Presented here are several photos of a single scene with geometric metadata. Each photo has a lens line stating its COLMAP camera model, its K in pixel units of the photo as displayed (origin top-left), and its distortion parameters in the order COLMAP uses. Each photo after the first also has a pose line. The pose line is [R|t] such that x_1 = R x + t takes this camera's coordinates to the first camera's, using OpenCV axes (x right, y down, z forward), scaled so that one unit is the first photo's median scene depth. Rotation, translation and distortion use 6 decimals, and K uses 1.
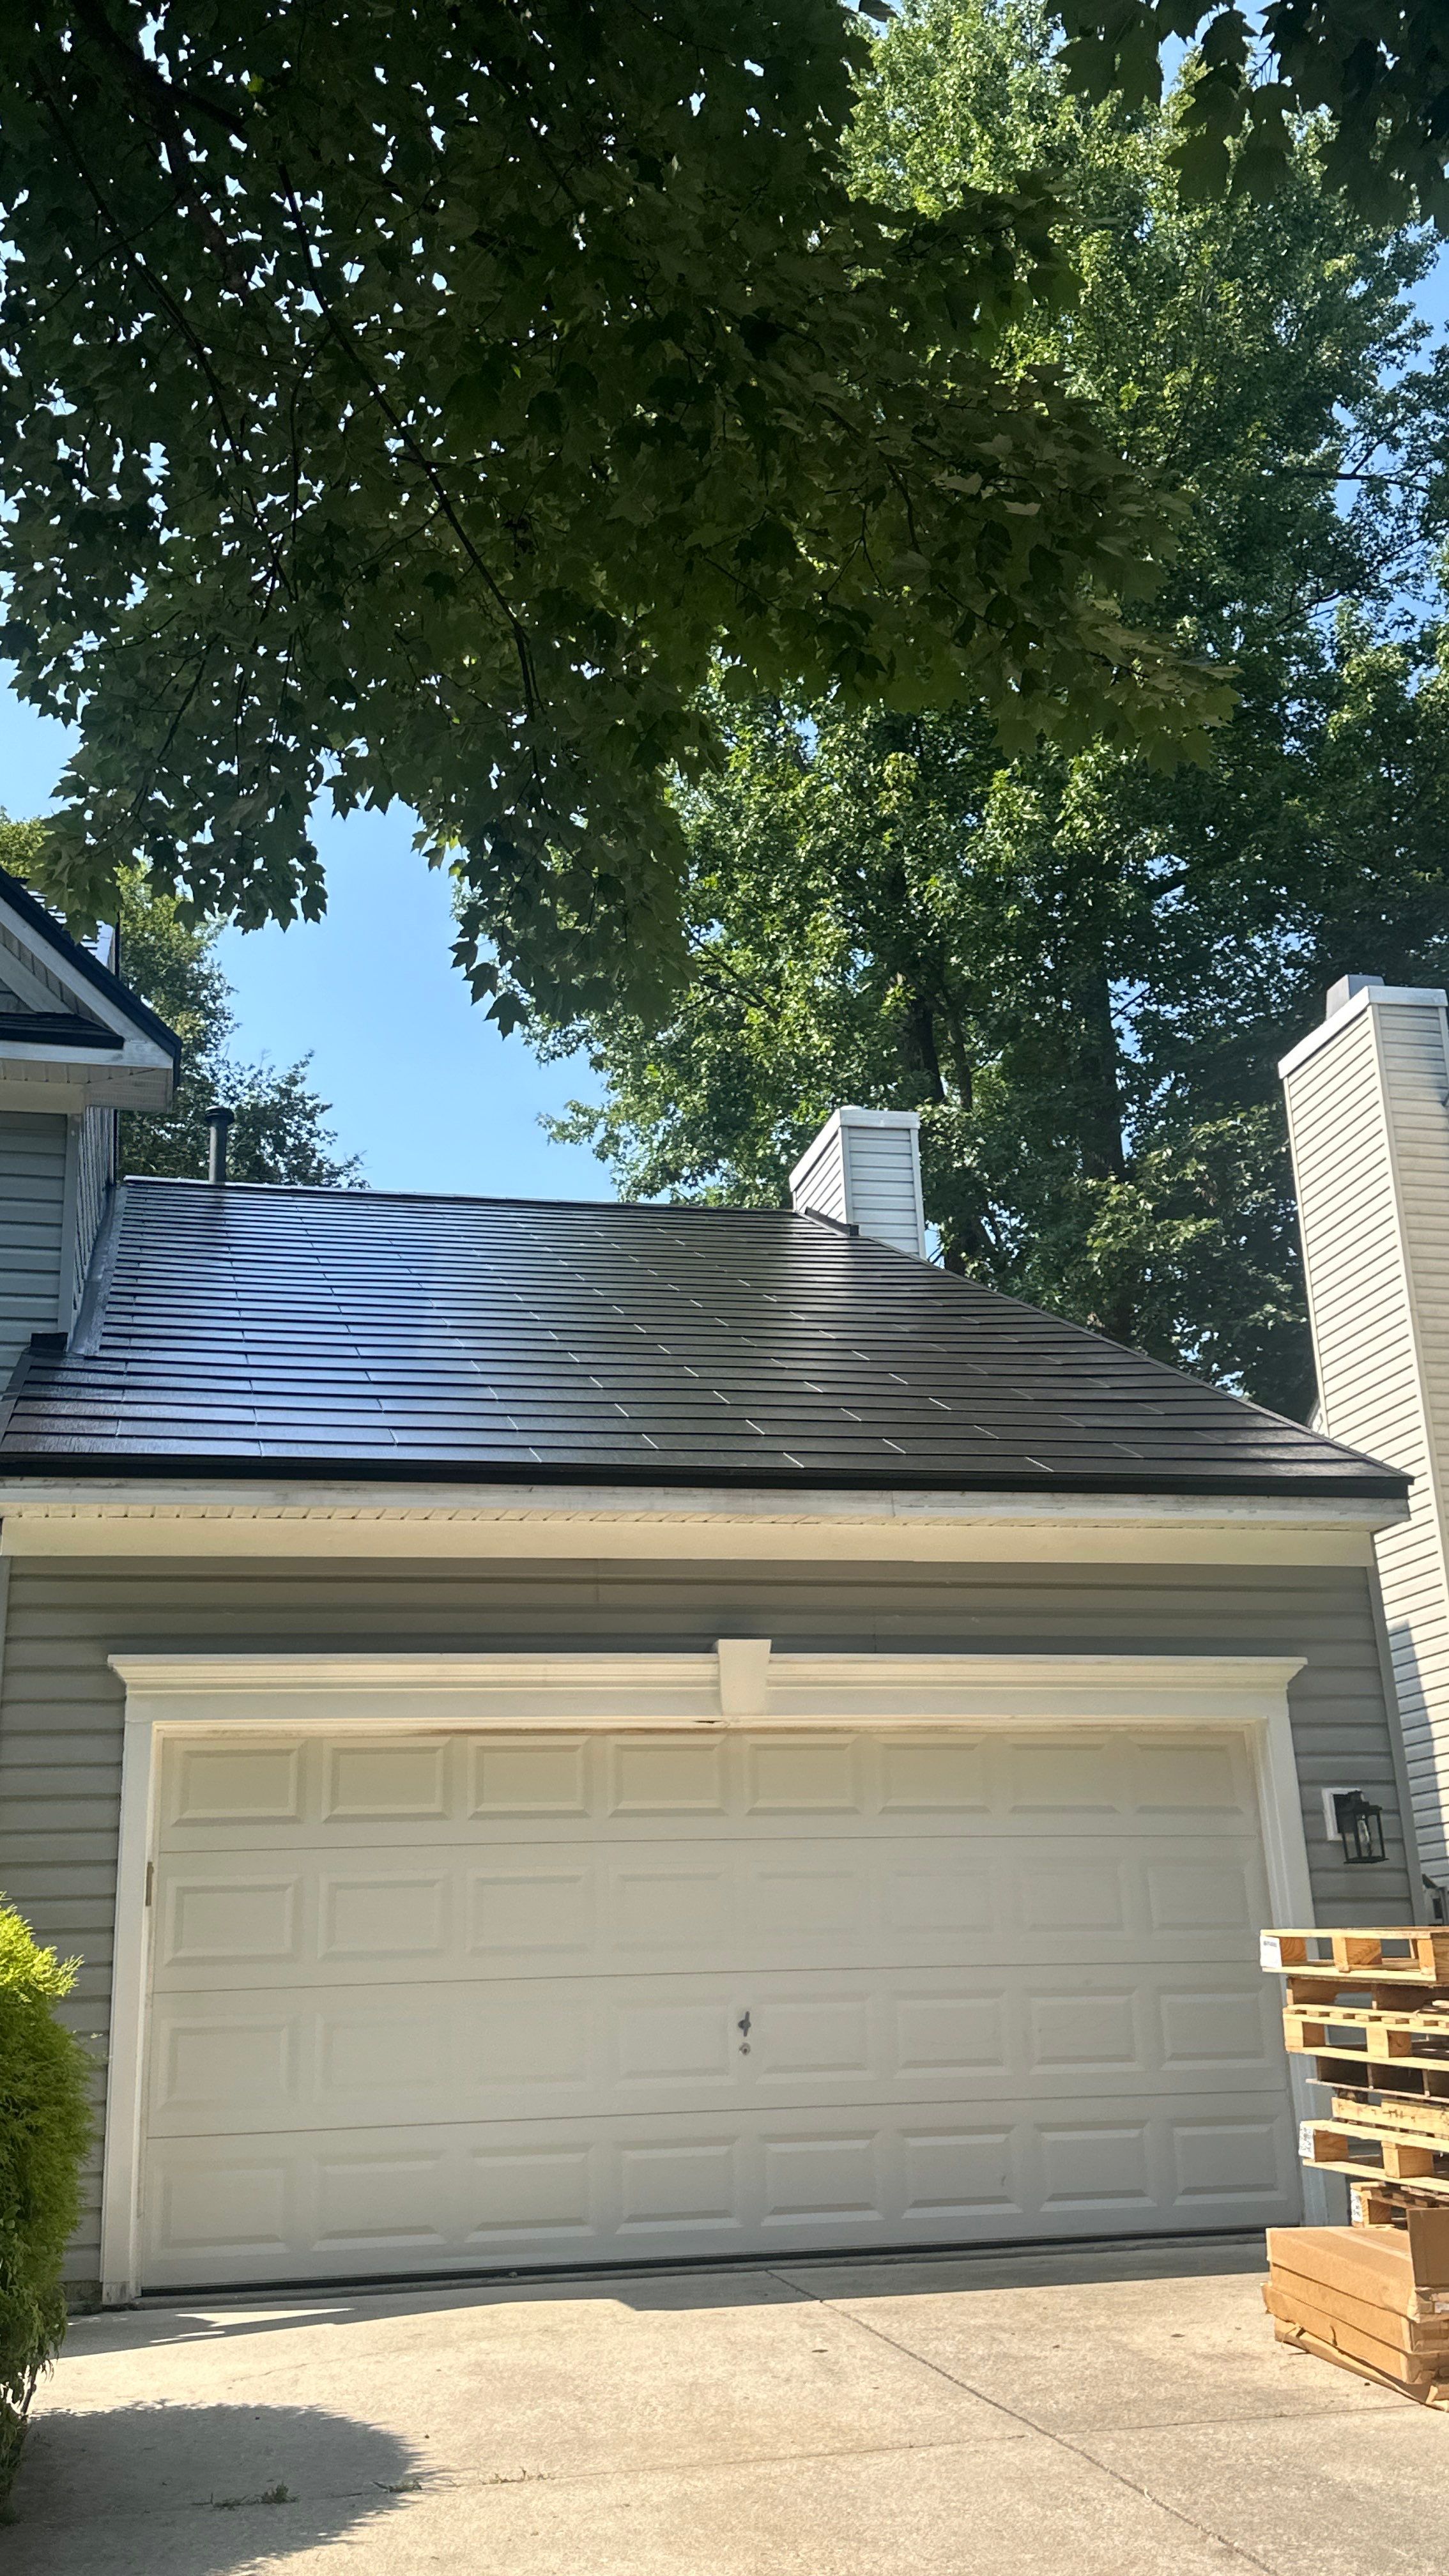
lens RADIAL K [[2298.4, 0, 708.4], [0, 2298.4, 1298.3], [0, 0, 1]] dist [0.133685, -0.037065]
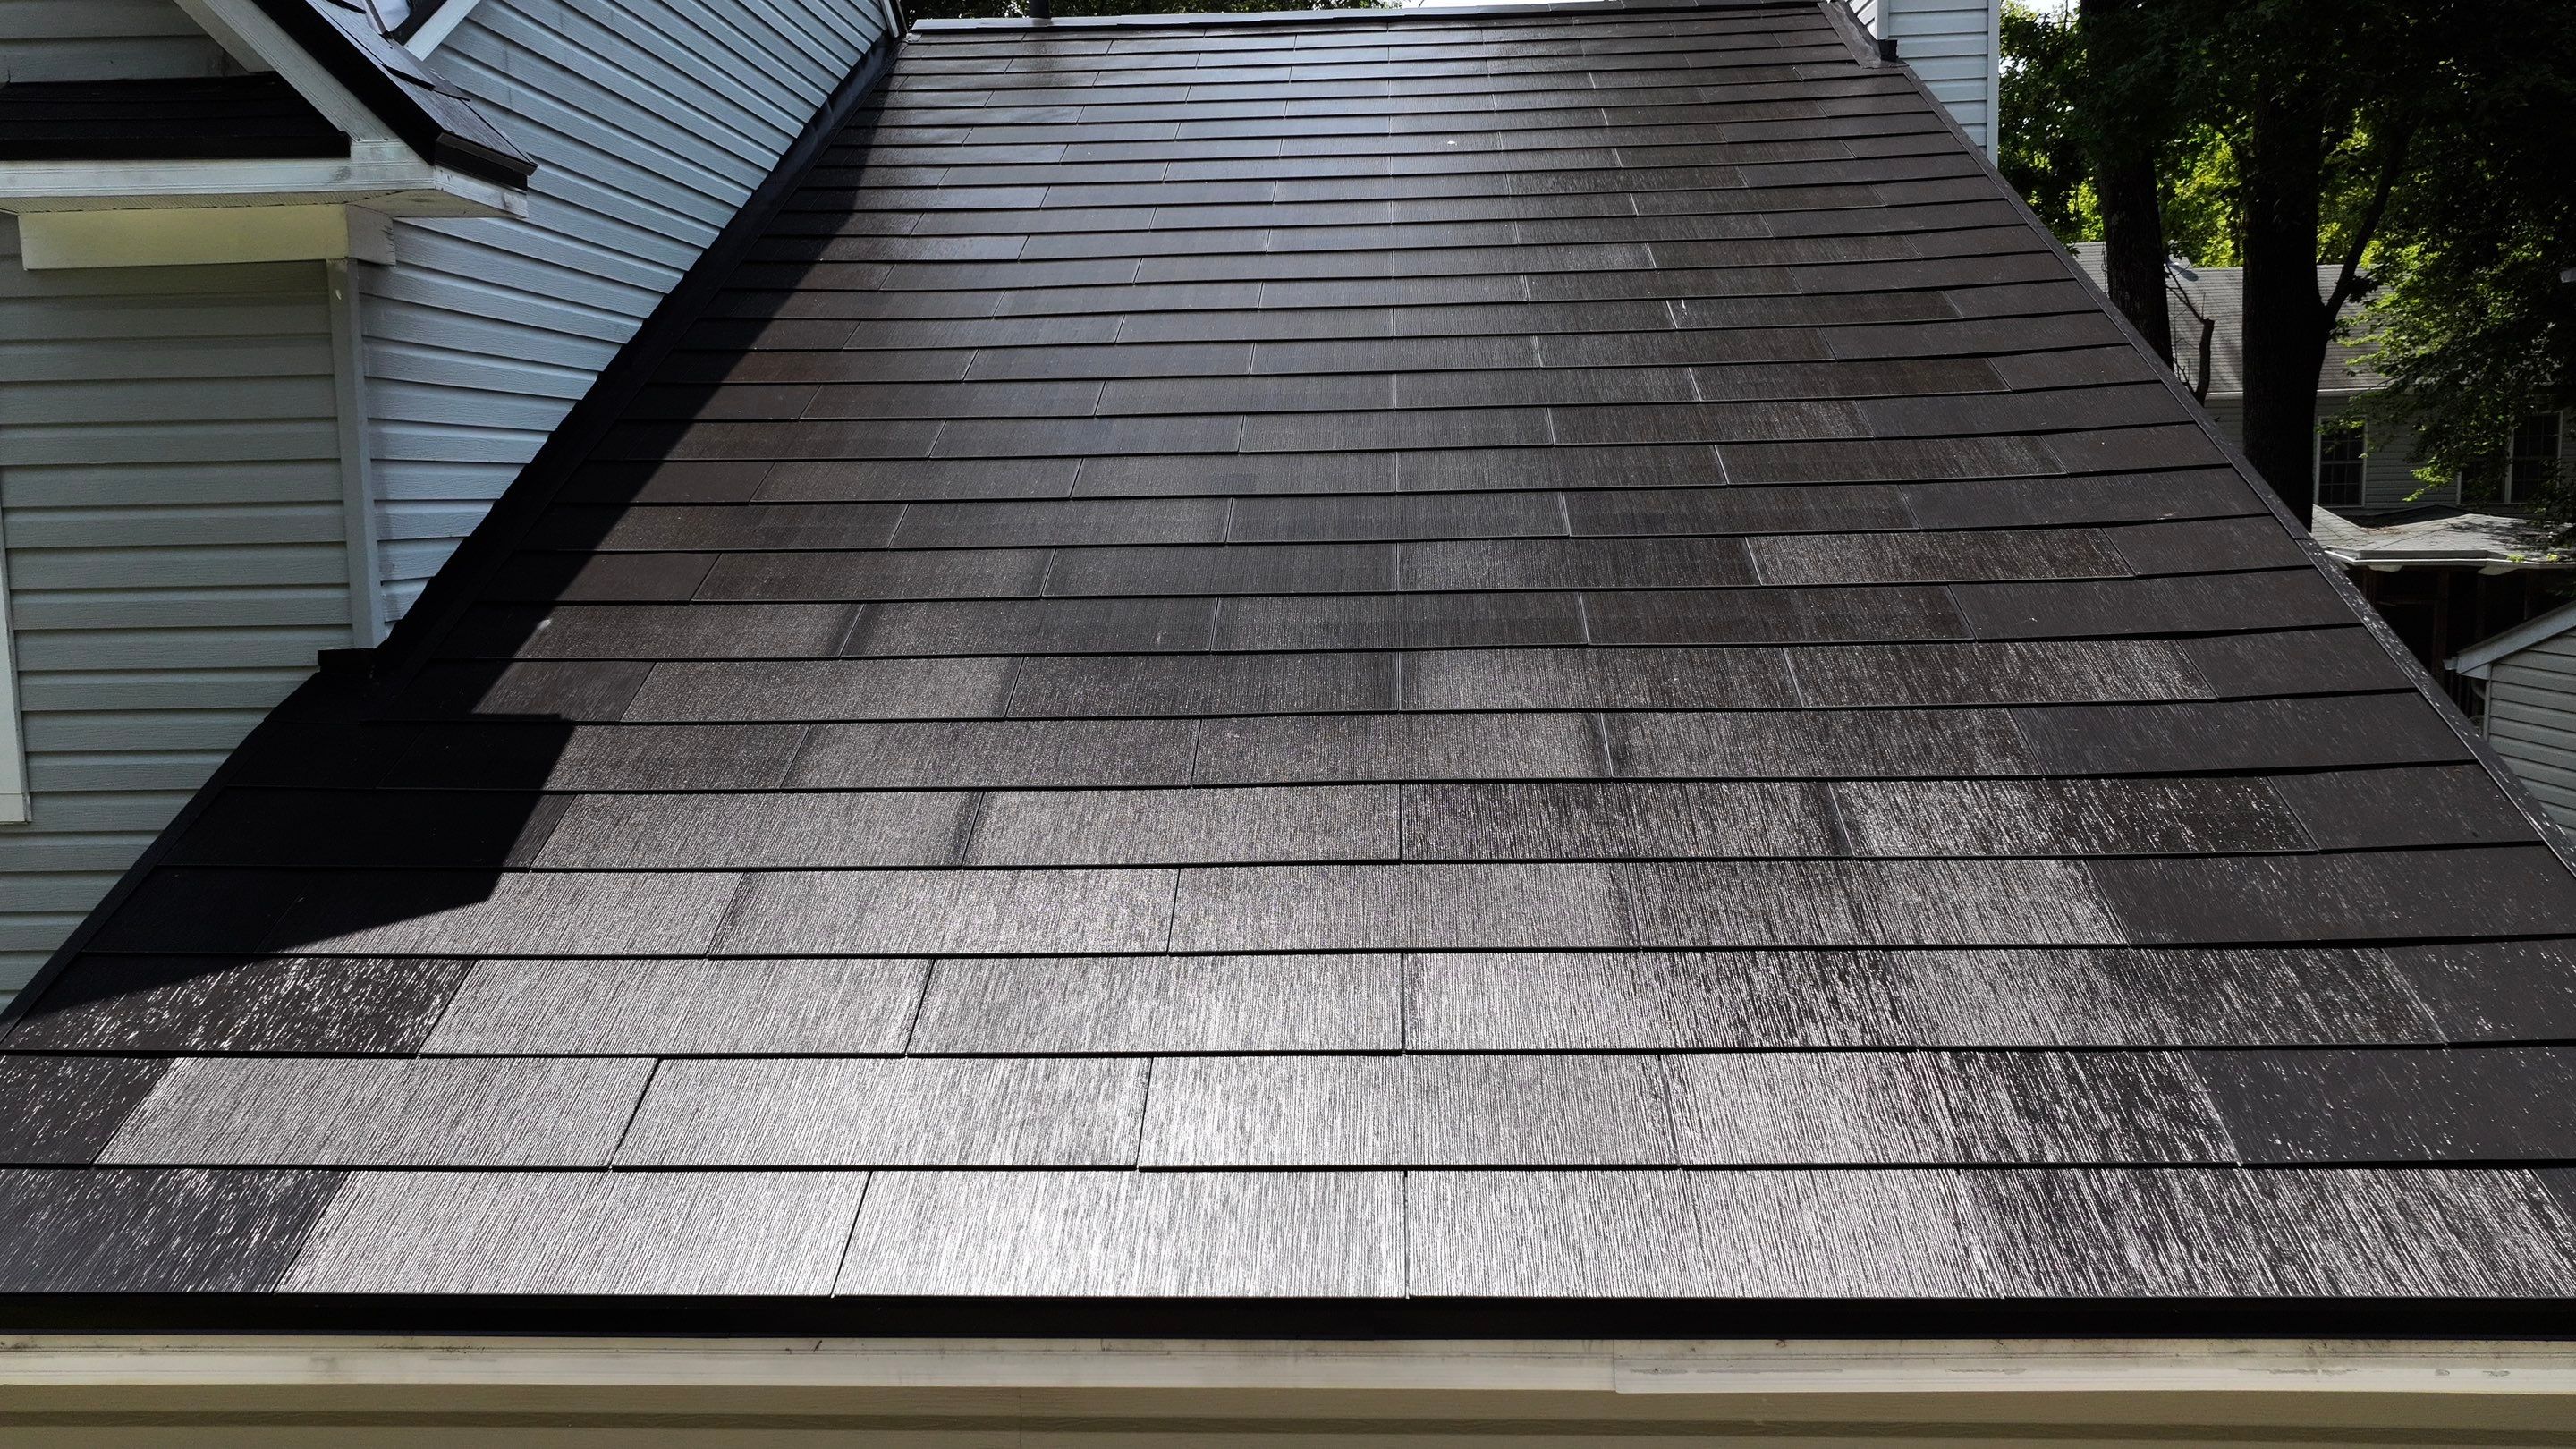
lens RADIAL K [[1955.0, 0, 1312.7], [0, 1955.0, 677.6], [0, 0, 1]] dist [0.006330, 0.000178]
pose [[0.961813, 0.042143, -0.270442, 0.117362], [0.070911, 0.915972, 0.394926, -0.184509], [0.264361, -0.399022, 0.878006, 0.679355]]
